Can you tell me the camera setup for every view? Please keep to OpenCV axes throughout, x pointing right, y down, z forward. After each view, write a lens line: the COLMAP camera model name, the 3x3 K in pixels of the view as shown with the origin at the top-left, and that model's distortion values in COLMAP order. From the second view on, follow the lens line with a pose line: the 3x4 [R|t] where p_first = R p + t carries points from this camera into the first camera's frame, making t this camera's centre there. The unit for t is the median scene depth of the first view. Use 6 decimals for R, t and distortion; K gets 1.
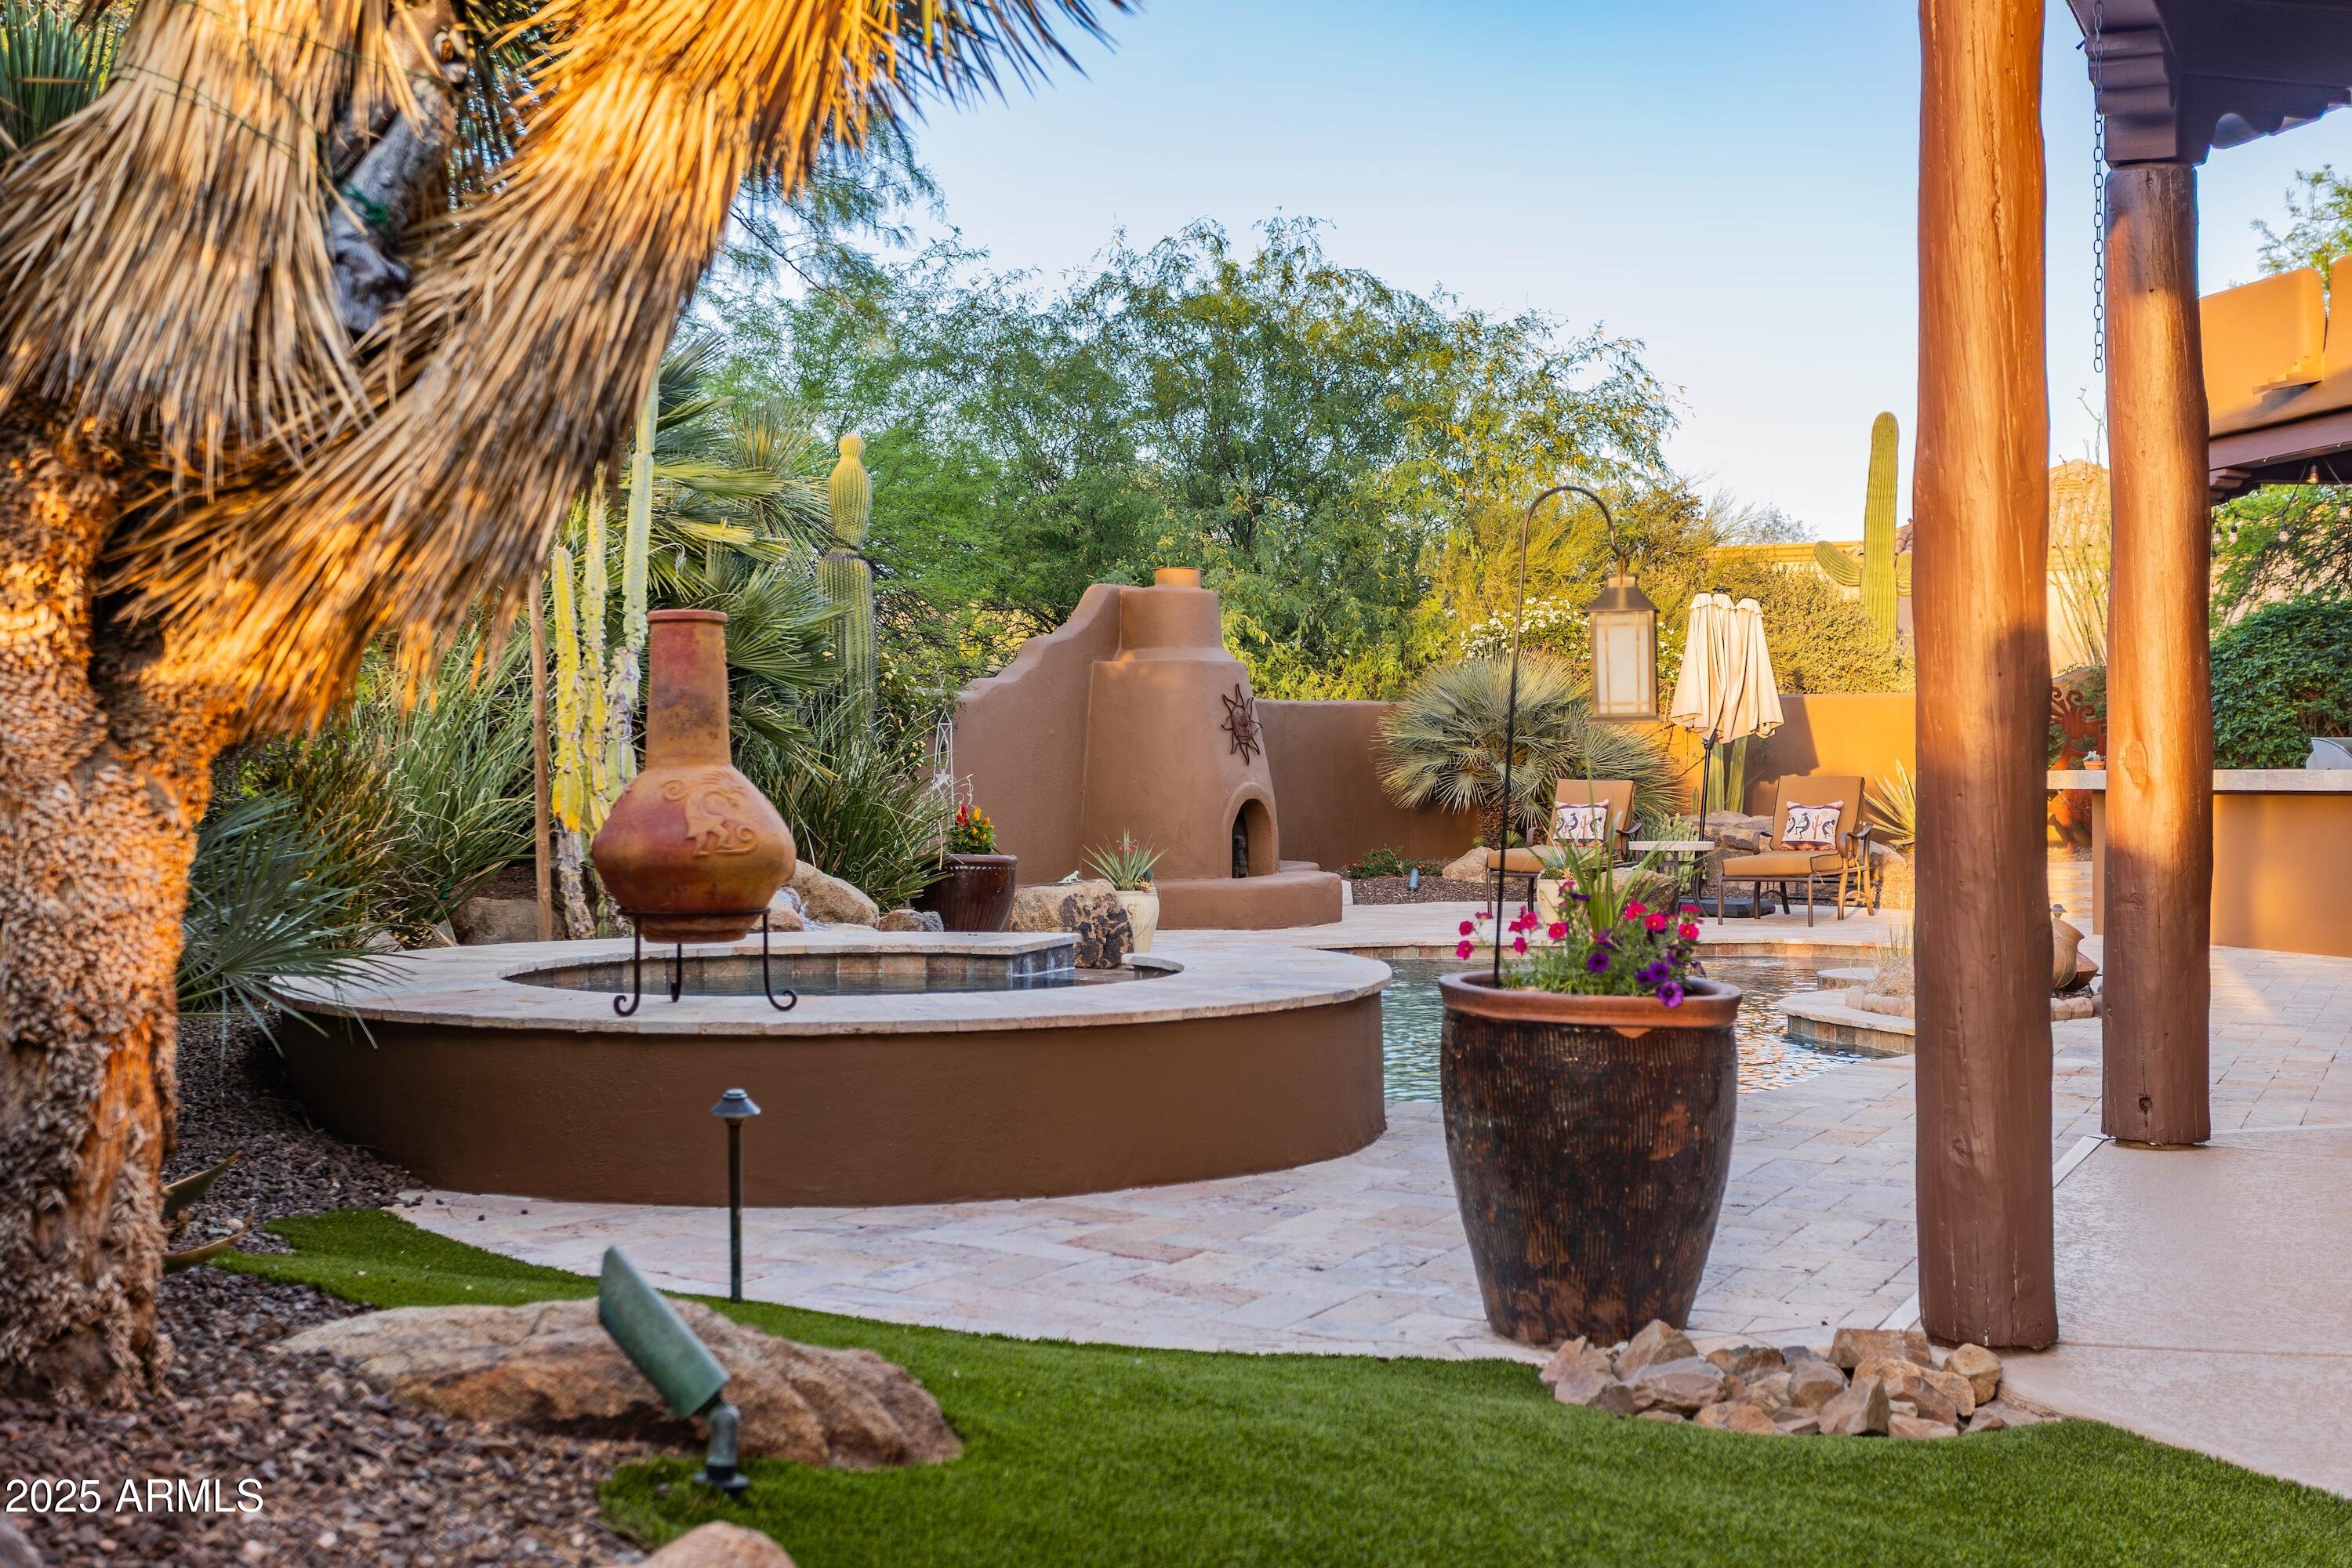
lens RADIAL K [[2701.8, 0, 1168.7], [0, 2701.8, 772.6], [0, 0, 1]] dist [0.083985, 0.000000]
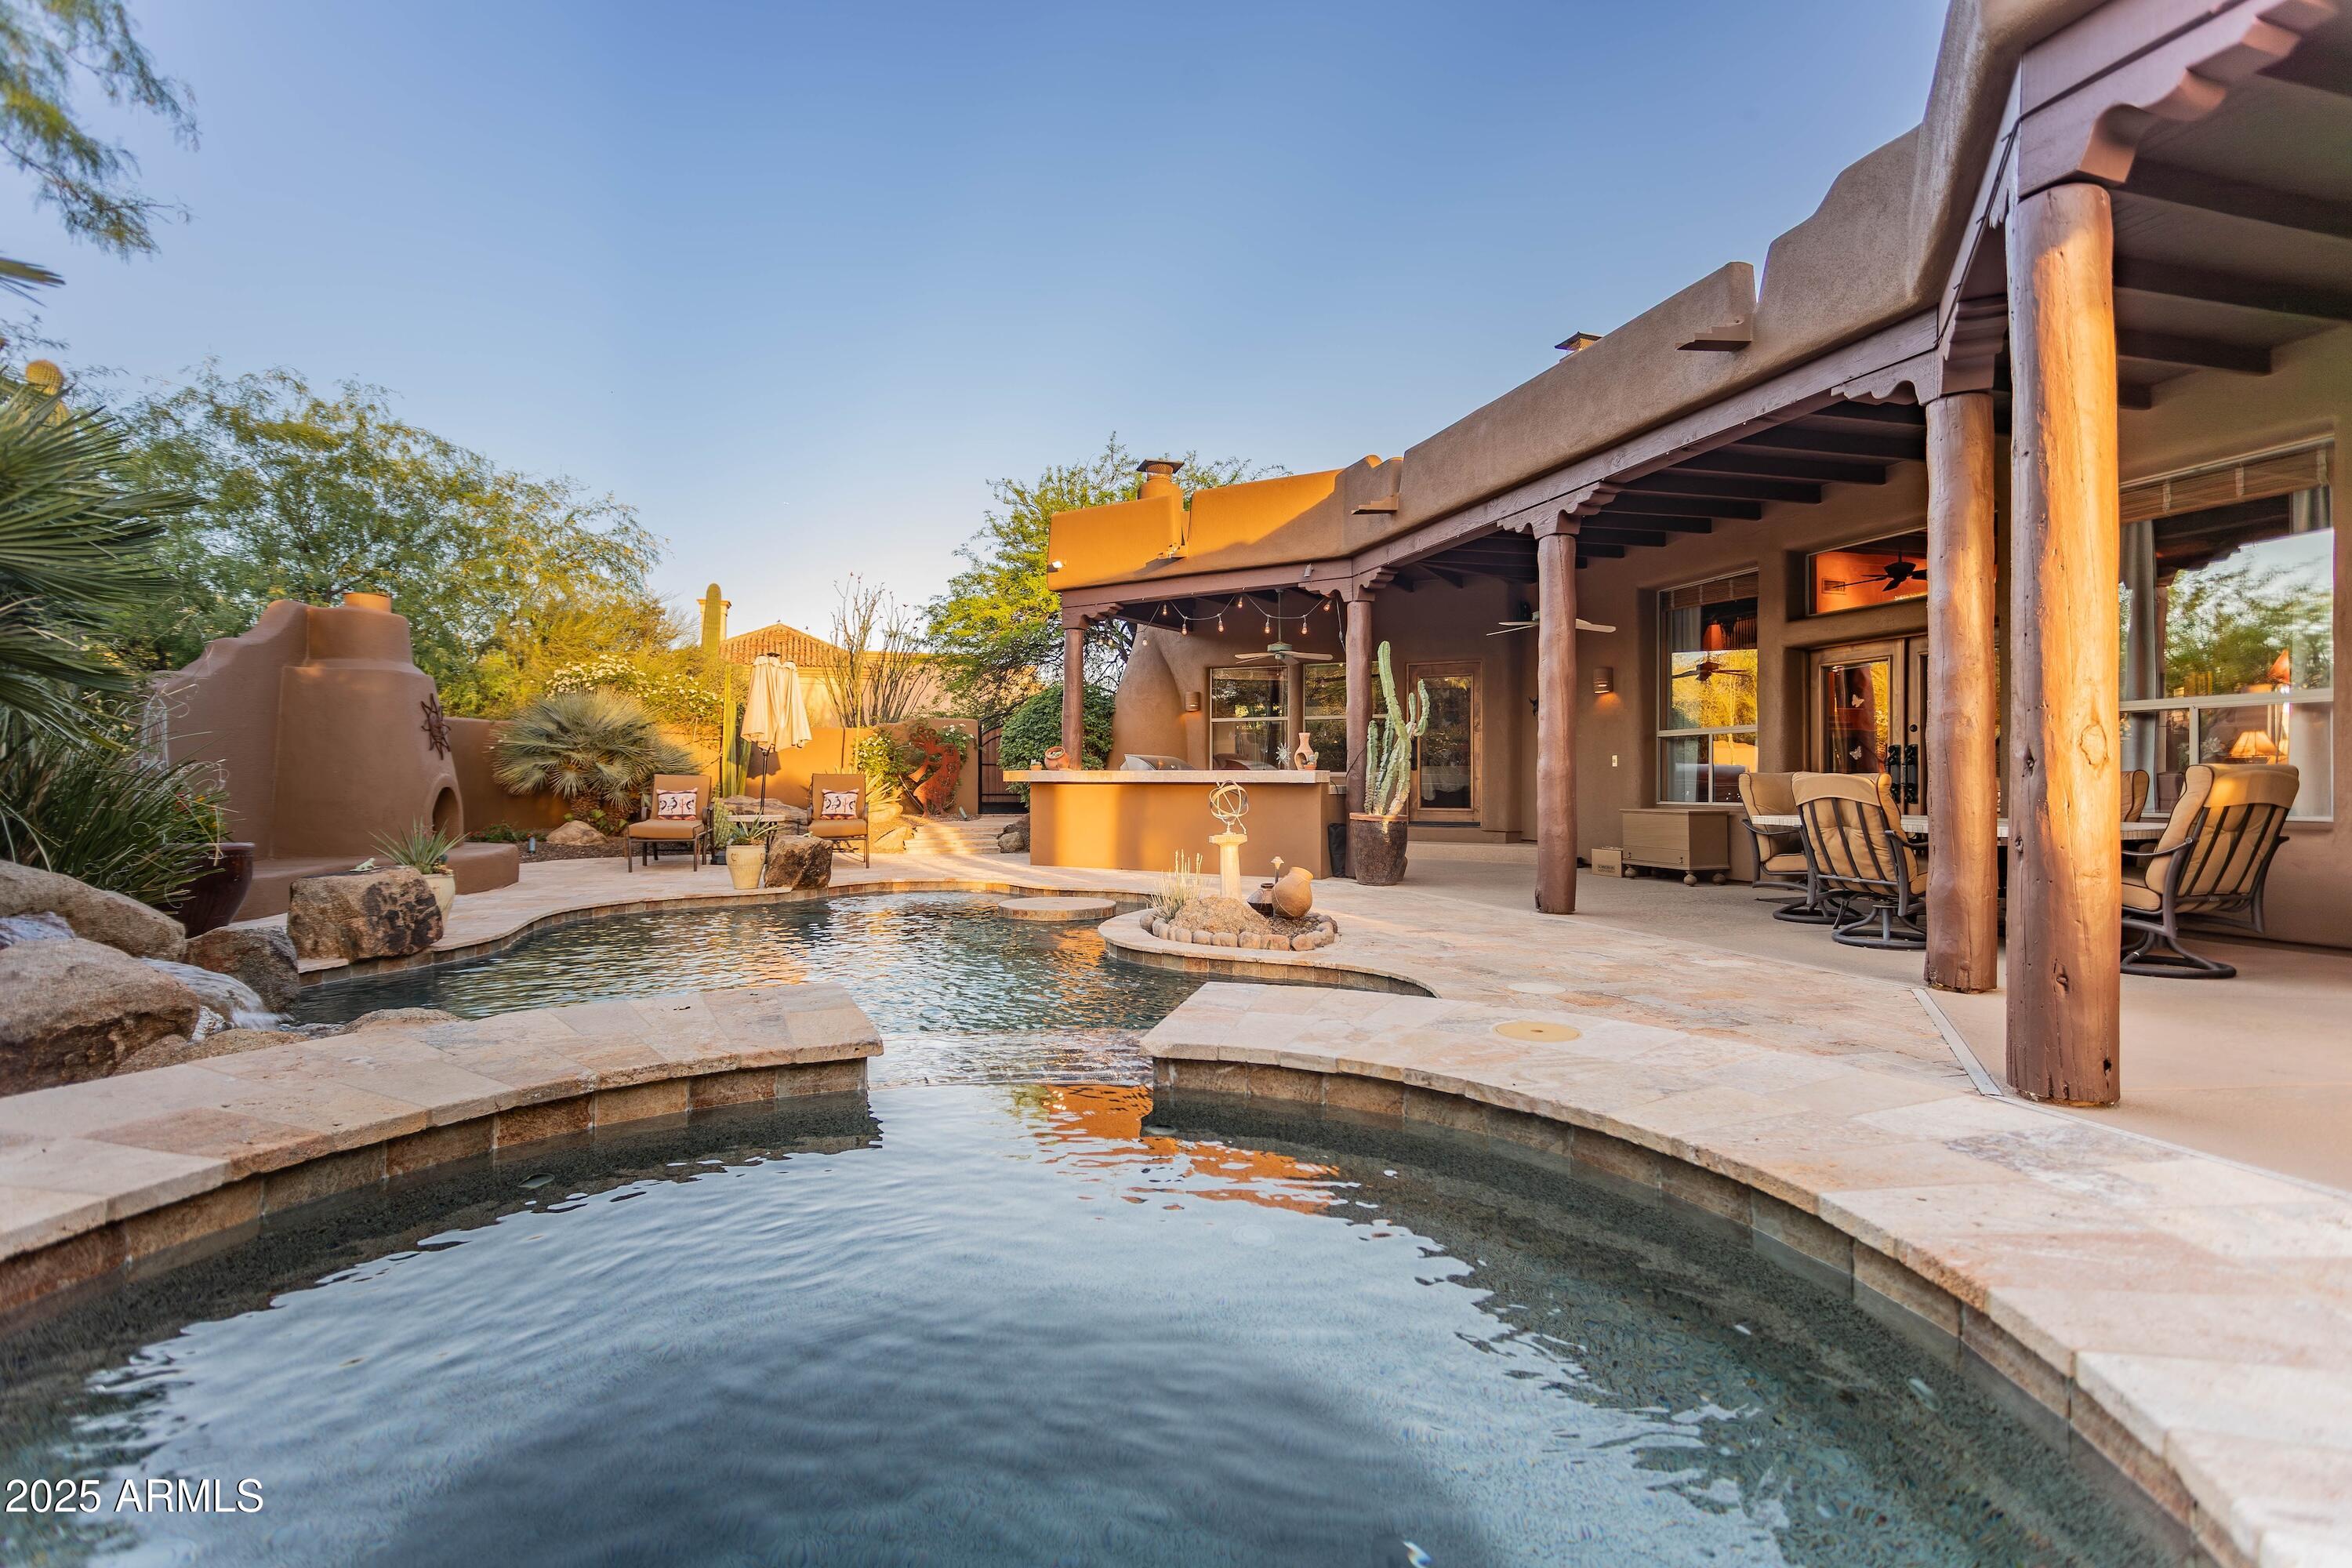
lens RADIAL K [[1128.4, 0, 1193.5], [0, 1128.4, 786.6], [0, 0, 1]] dist [0.001412, 0.001961]
pose [[0.715443, 0.001466, 0.698670, -0.072854], [-0.006323, 0.999970, 0.004377, 0.004322], [-0.698643, -0.007549, 0.715431, 0.330898]]
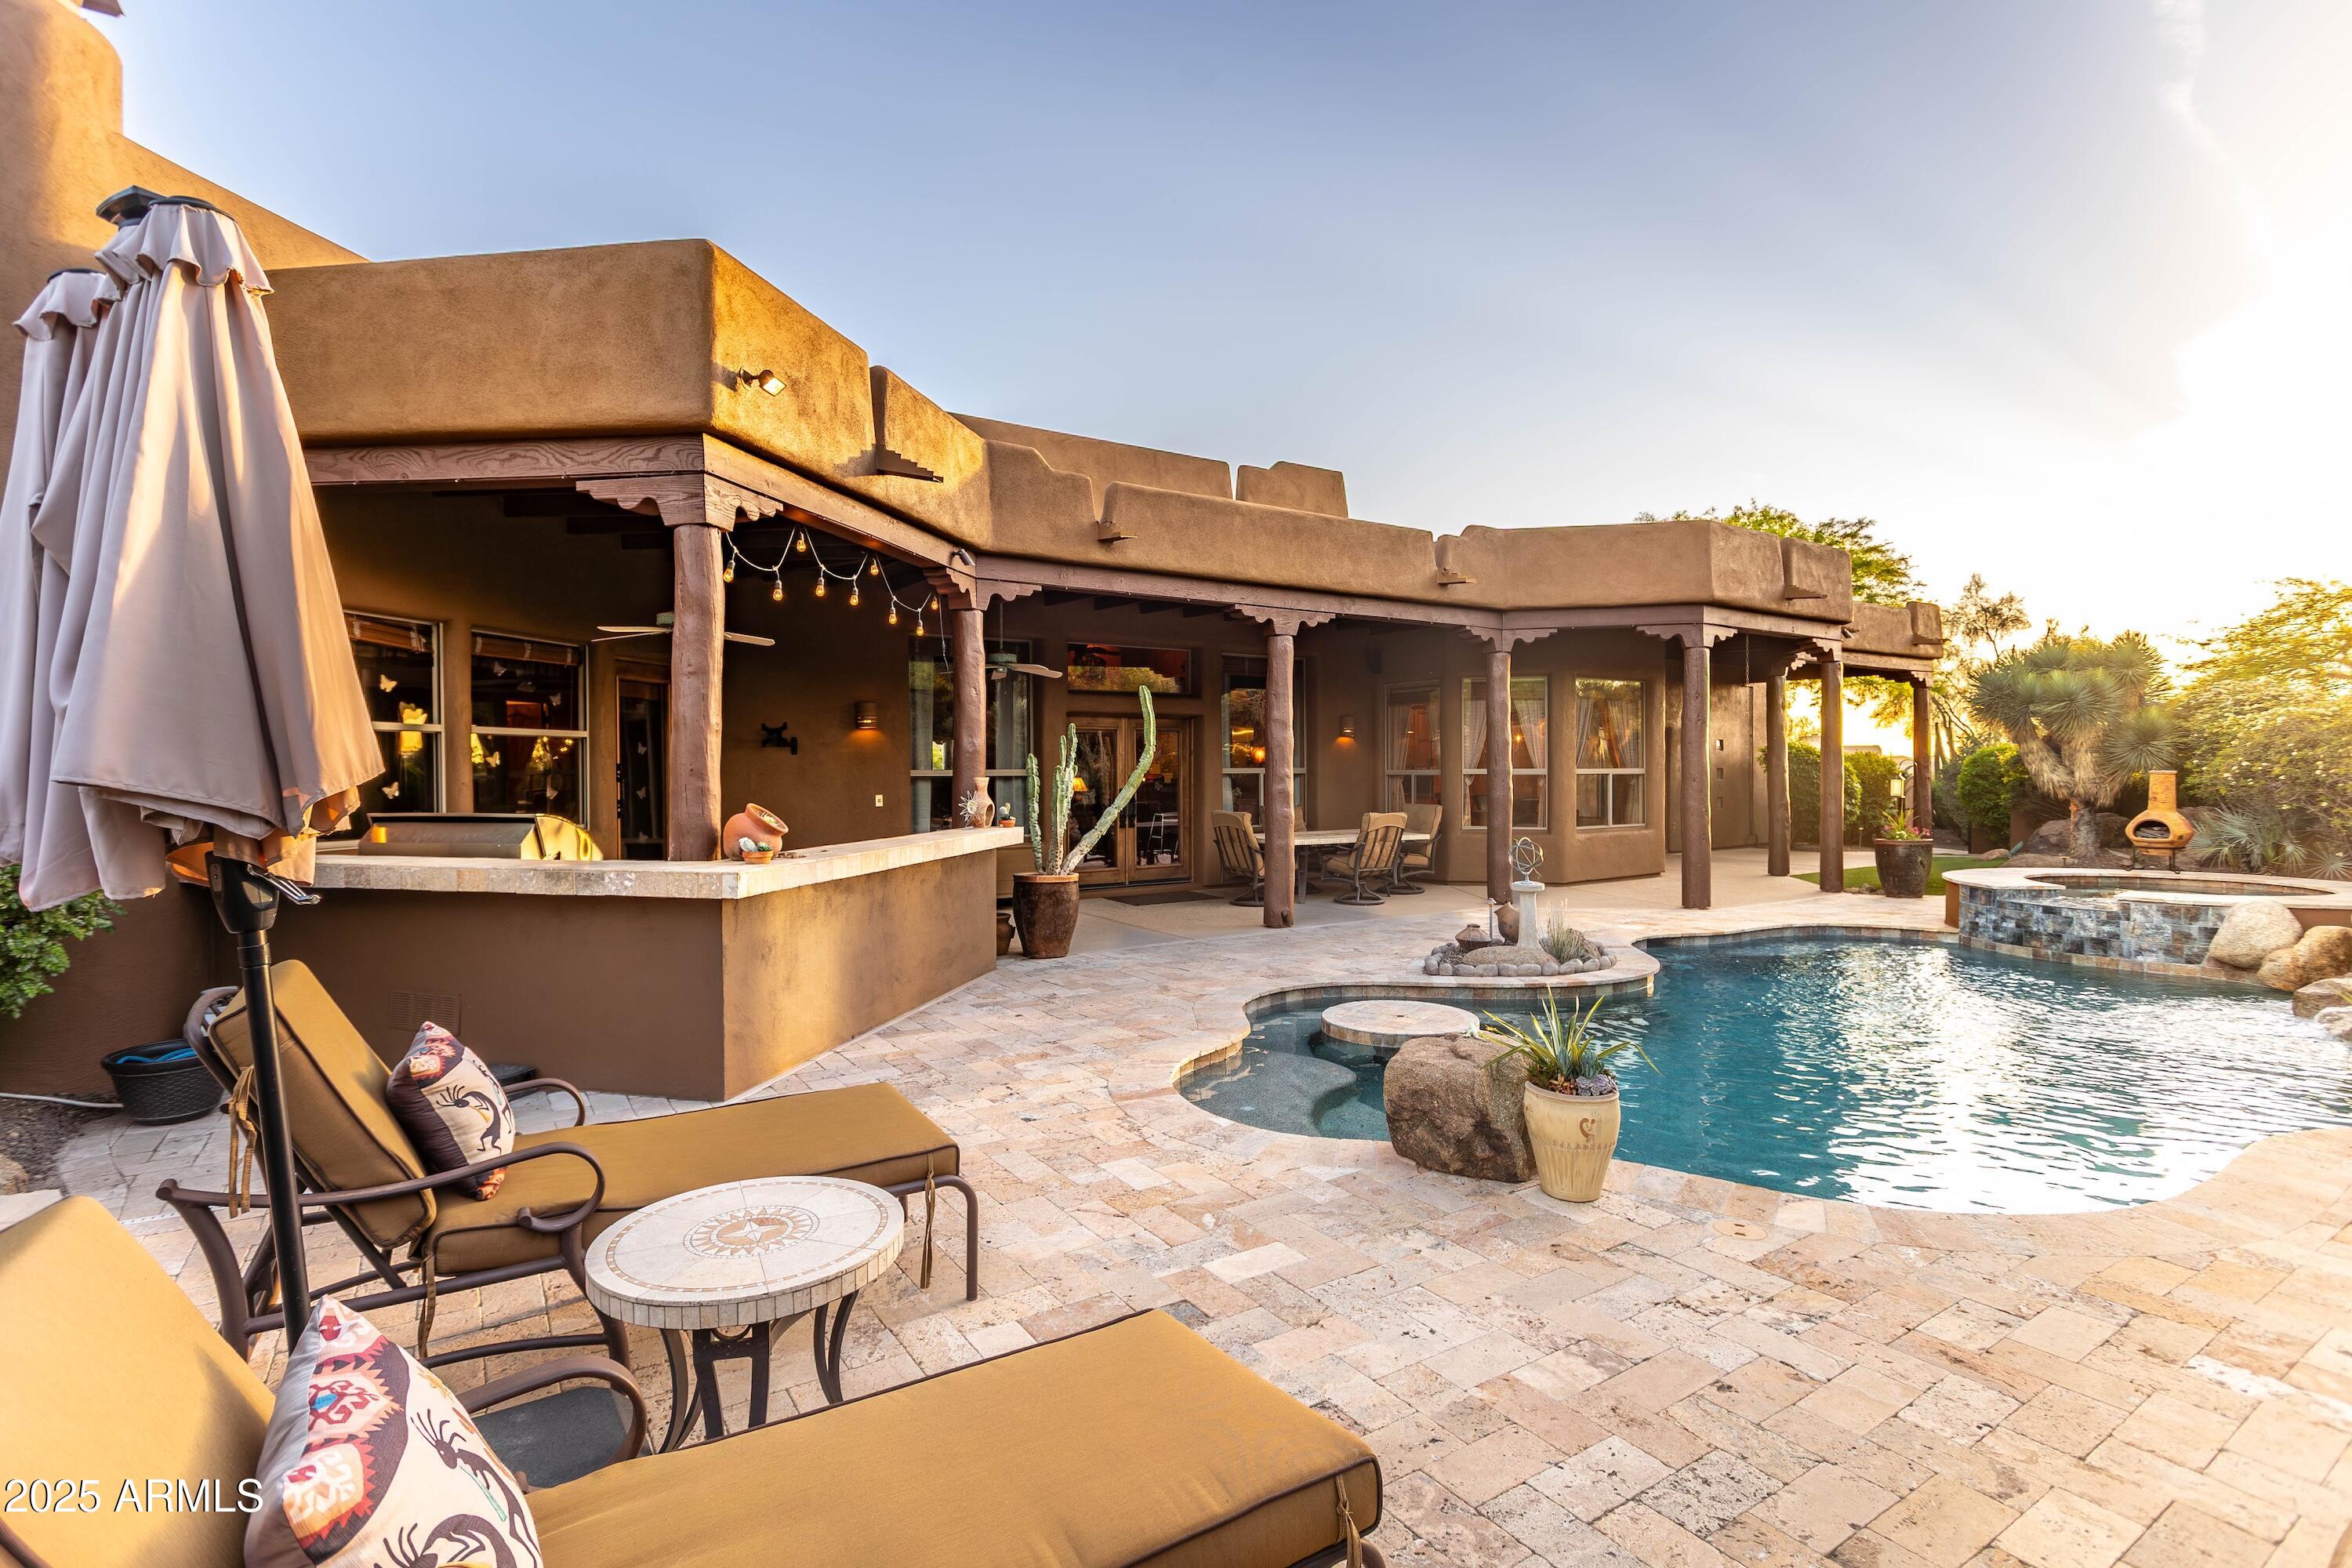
lens RADIAL K [[1128.4, 0, 1167.5], [0, 1128.4, 765.8], [0, 0, 1]] dist [0.001412, 0.001961]
pose [[-0.866892, 0.005235, 0.498468, 0.077573], [0.003167, 0.999983, -0.004995, -0.020021], [-0.498485, -0.002751, -0.866894, 0.966037]]
